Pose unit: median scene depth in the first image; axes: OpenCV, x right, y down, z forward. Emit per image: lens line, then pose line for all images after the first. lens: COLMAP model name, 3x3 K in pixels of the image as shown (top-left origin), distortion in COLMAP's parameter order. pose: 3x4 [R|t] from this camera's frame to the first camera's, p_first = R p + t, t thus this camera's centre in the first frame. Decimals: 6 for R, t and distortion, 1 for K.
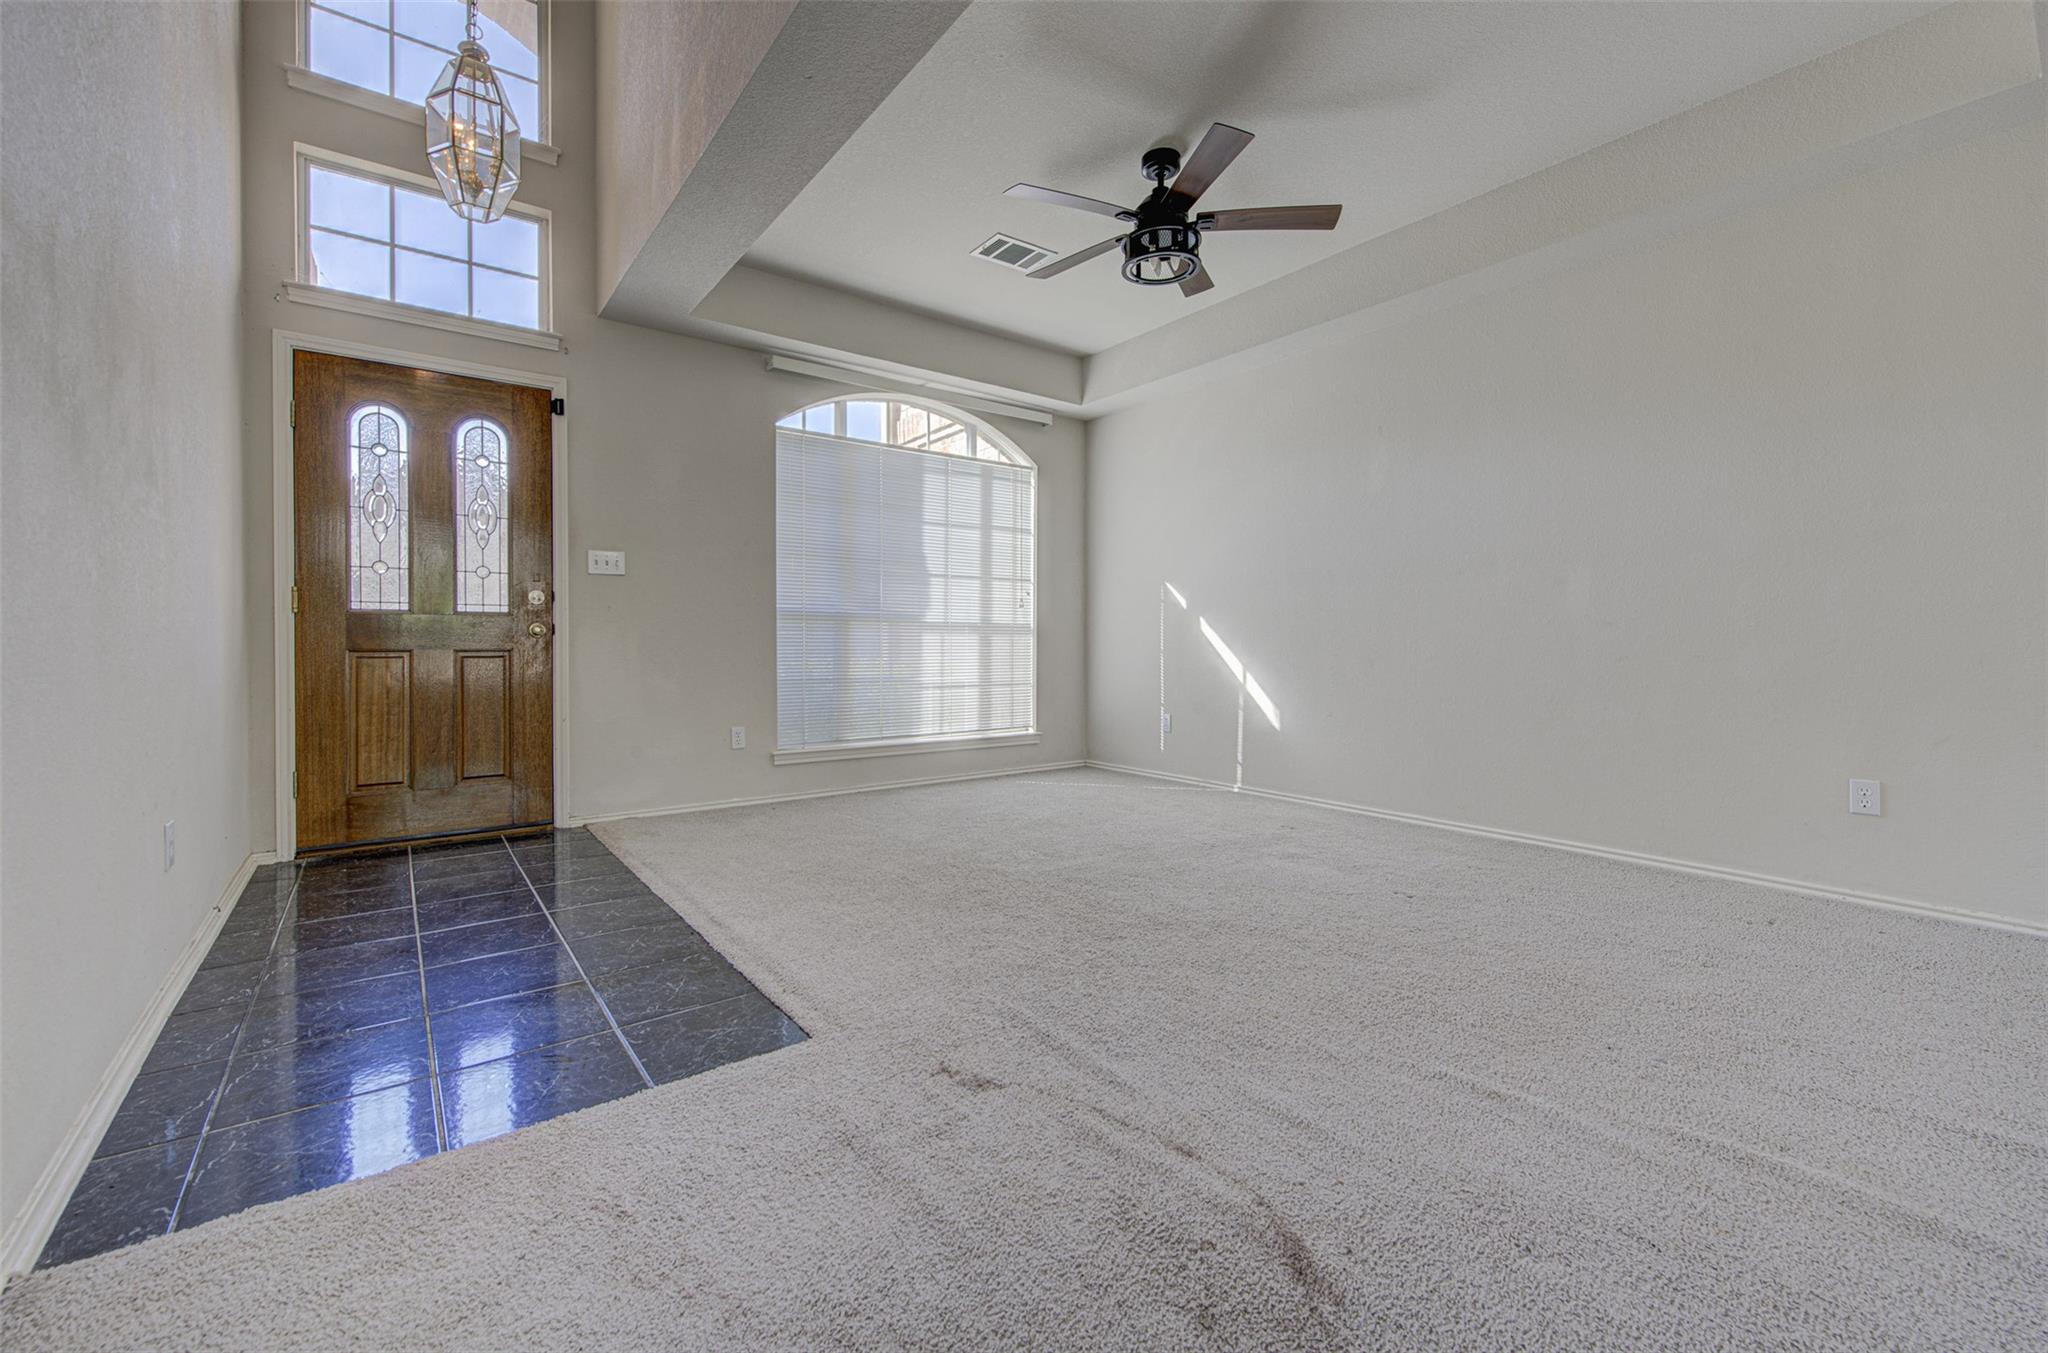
lens RADIAL K [[826.3, 0, 1008.9], [0, 826.3, 648.8], [0, 0, 1]] dist [-0.000931, -0.000545]
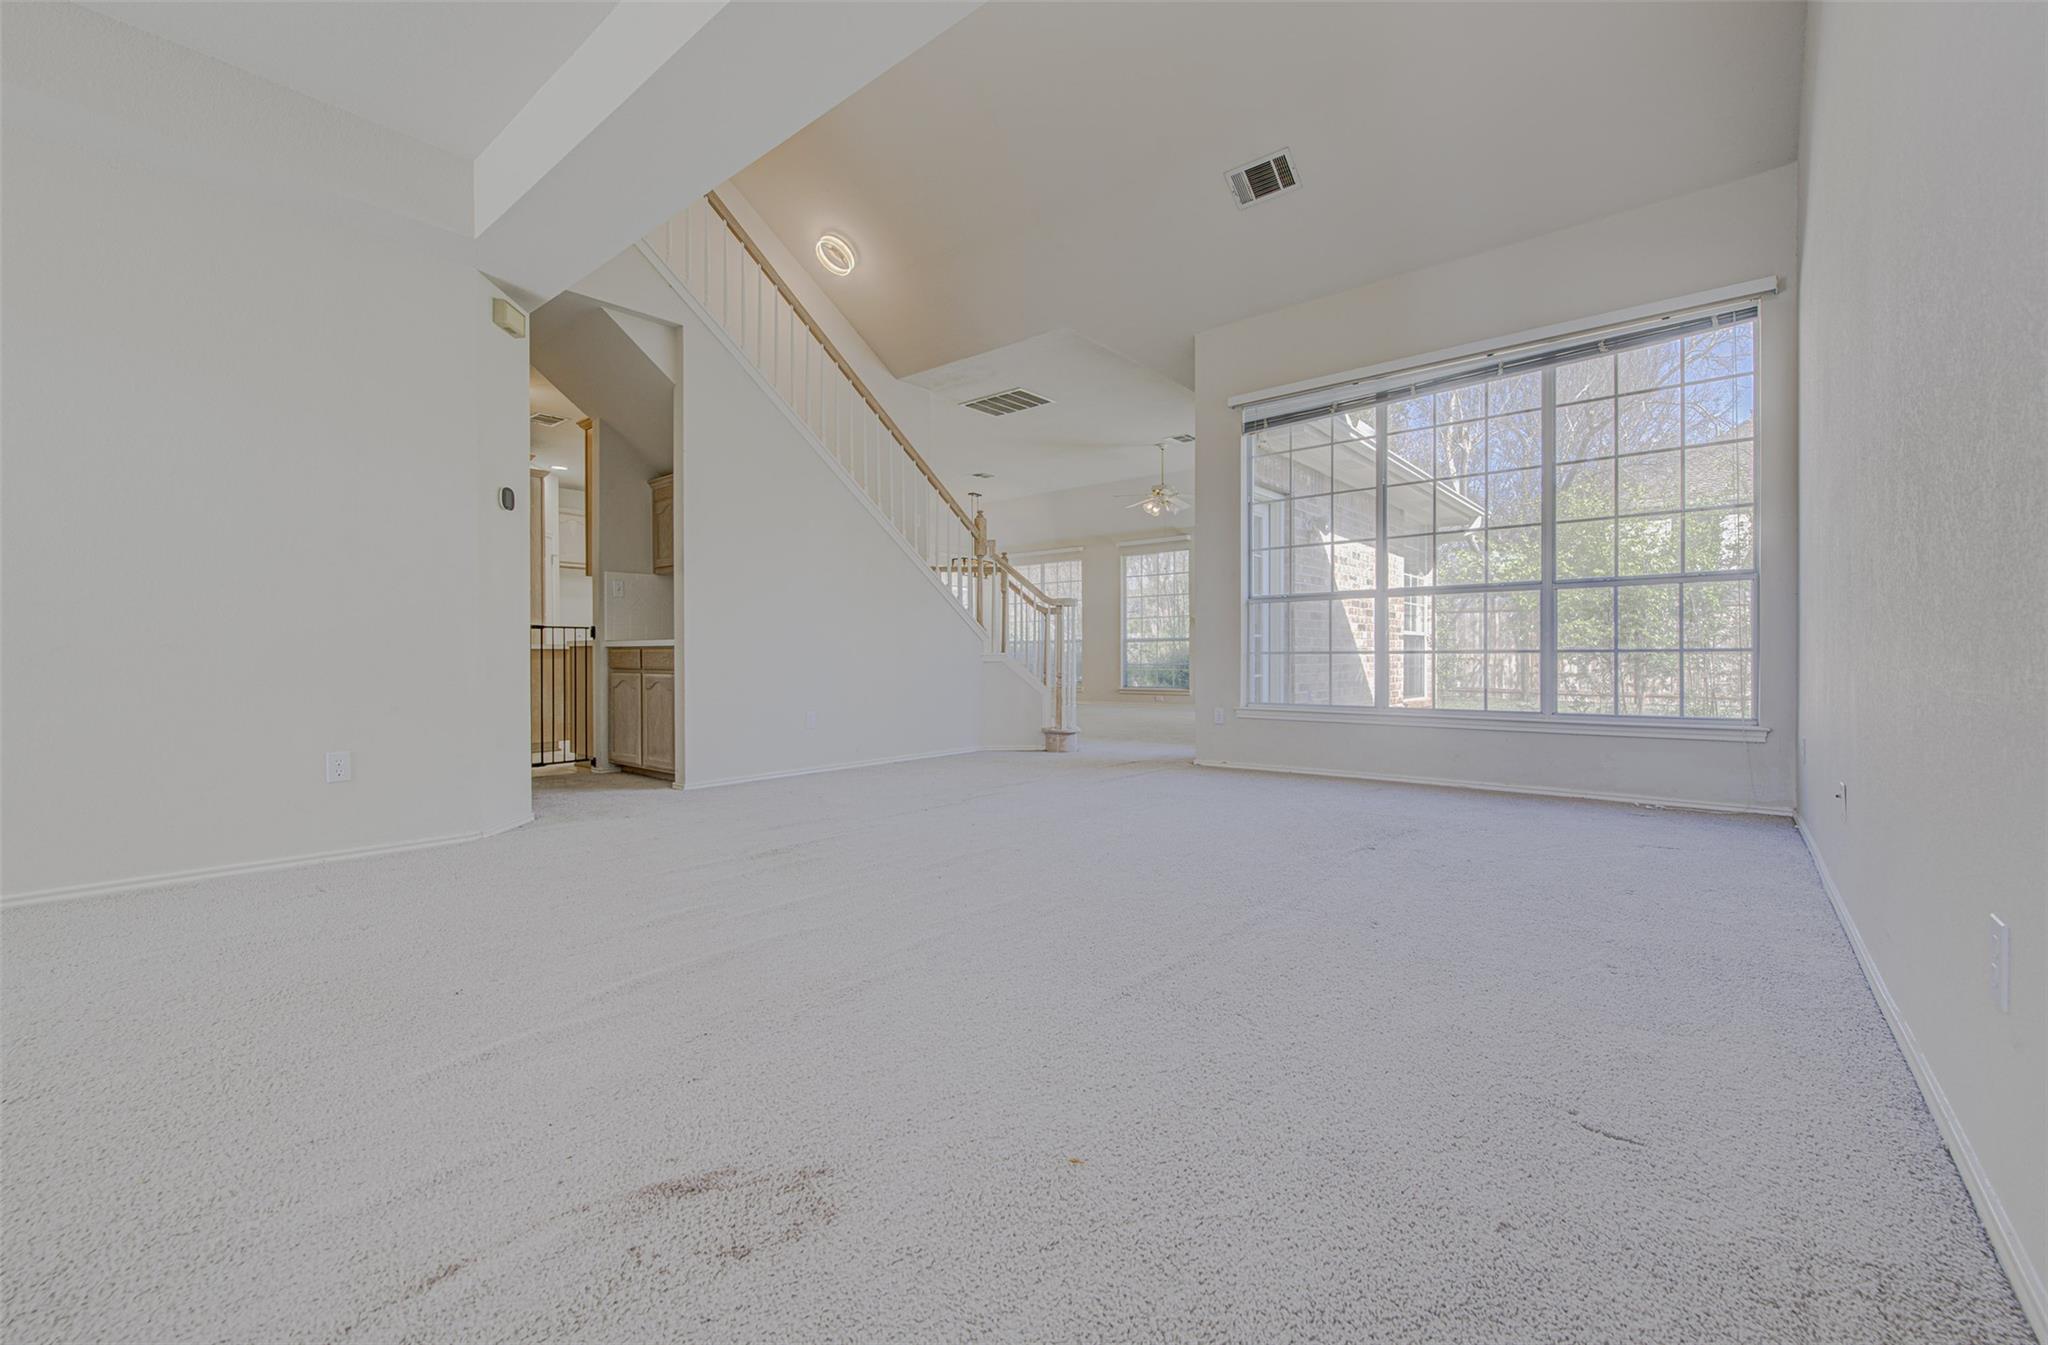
lens RADIAL K [[826.3, 0, 1033.9], [0, 826.3, 661.4], [0, 0, 1]] dist [-0.000931, -0.000545]
pose [[-0.226672, -0.007473, 0.973943, -0.087537], [0.009014, 0.999912, 0.009770, 0.009163], [-0.973929, 0.010994, -0.226584, 0.093206]]
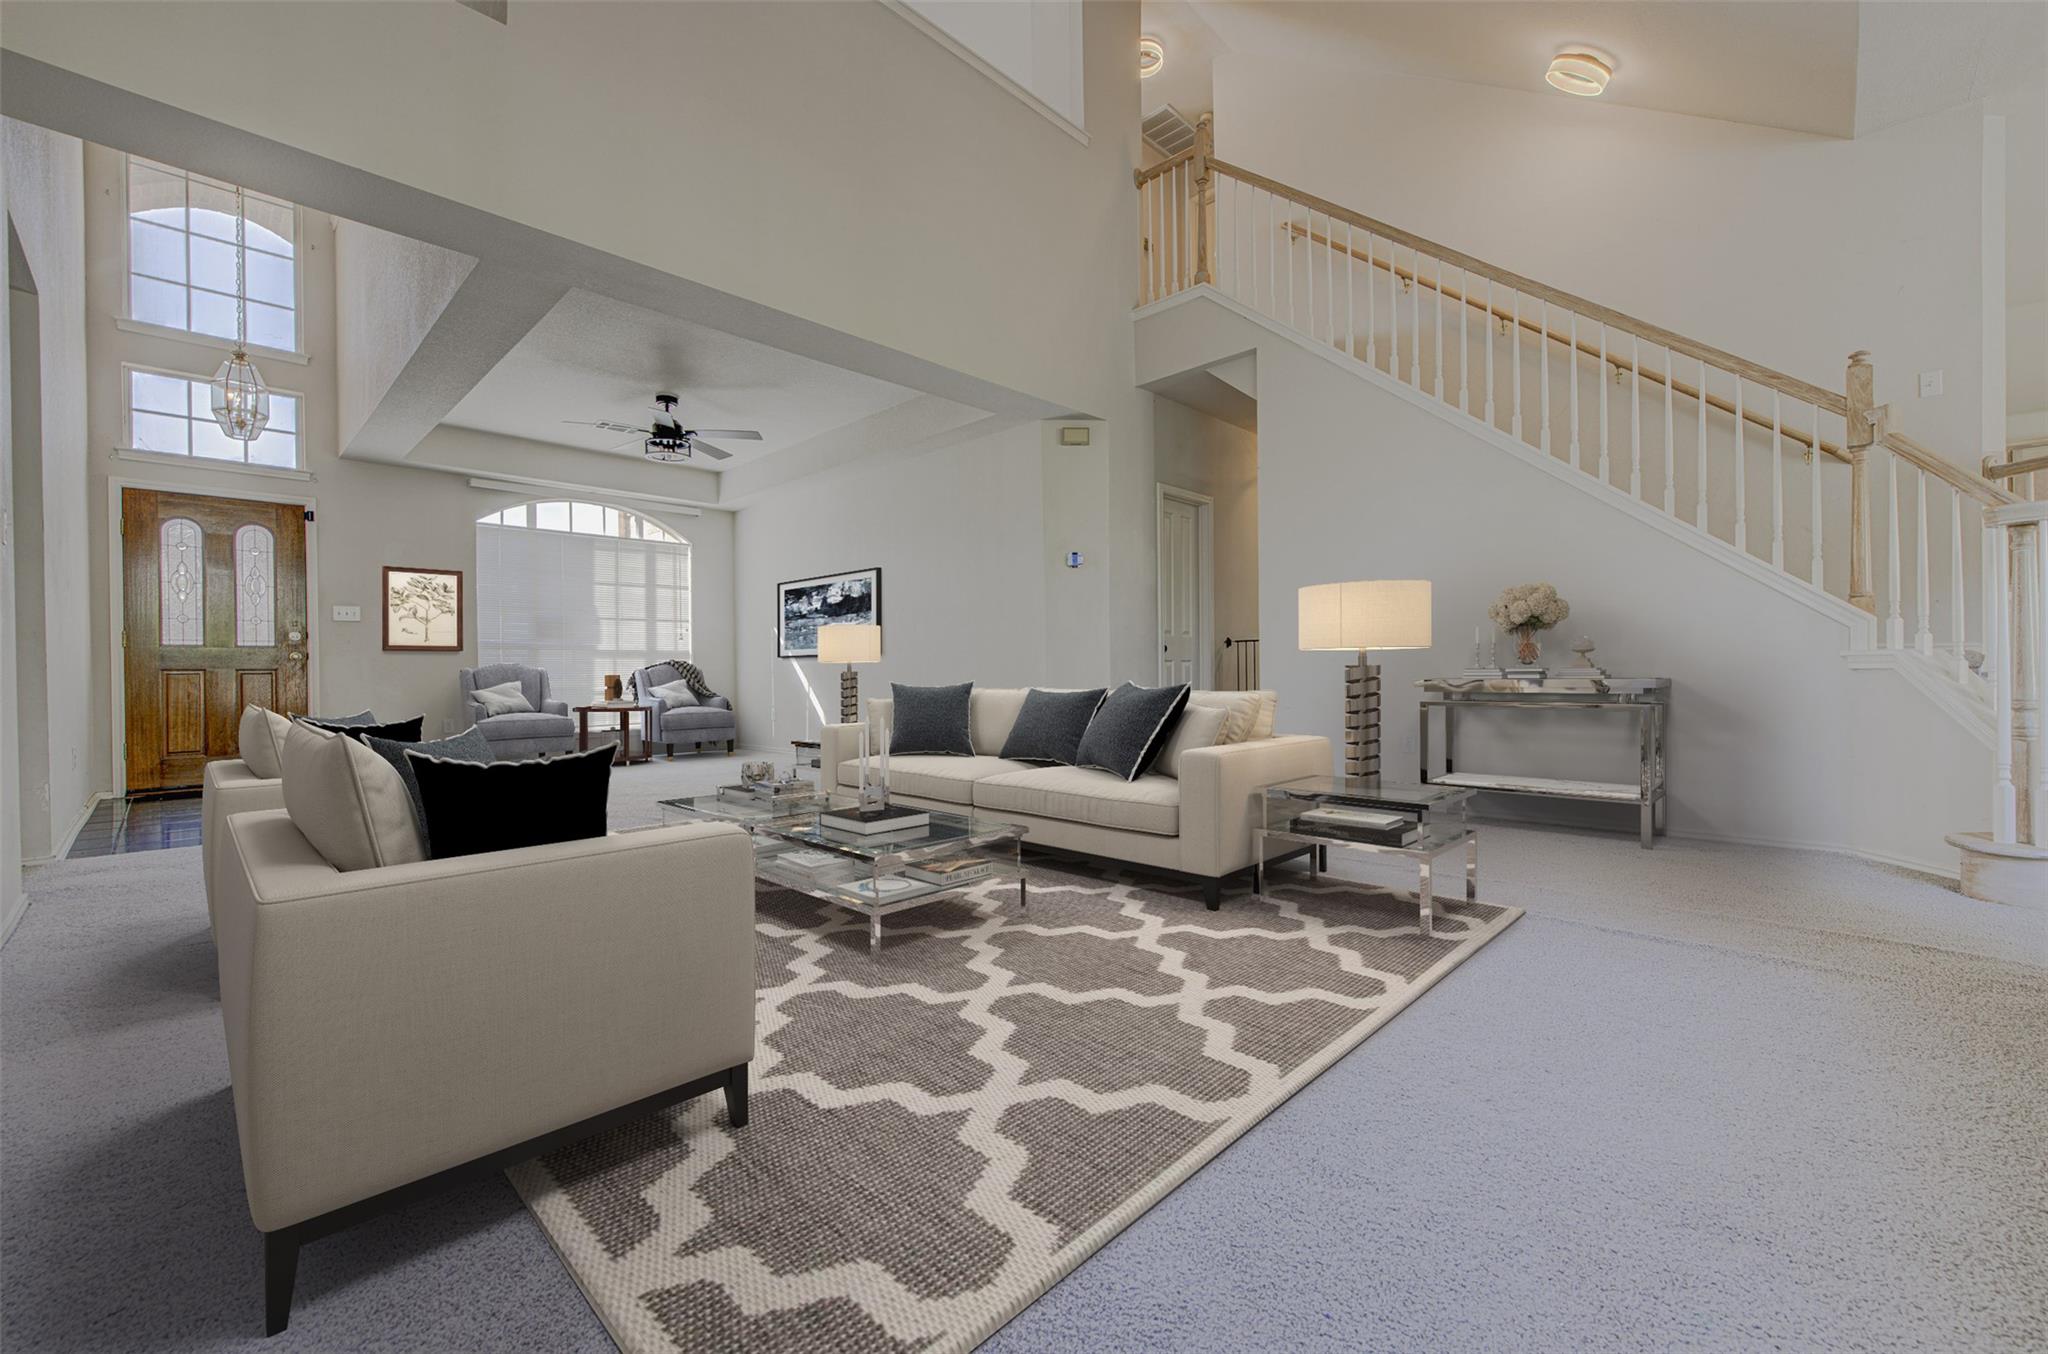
lens RADIAL K [[826.3, 0, 1038.6], [0, 826.3, 672.7], [0, 0, 1]] dist [-0.000931, -0.000545]
pose [[0.987408, -0.010246, 0.157863, 0.614727], [0.010759, 0.999939, -0.002396, 0.028491], [-0.157828, 0.004064, 0.987458, -0.828875]]
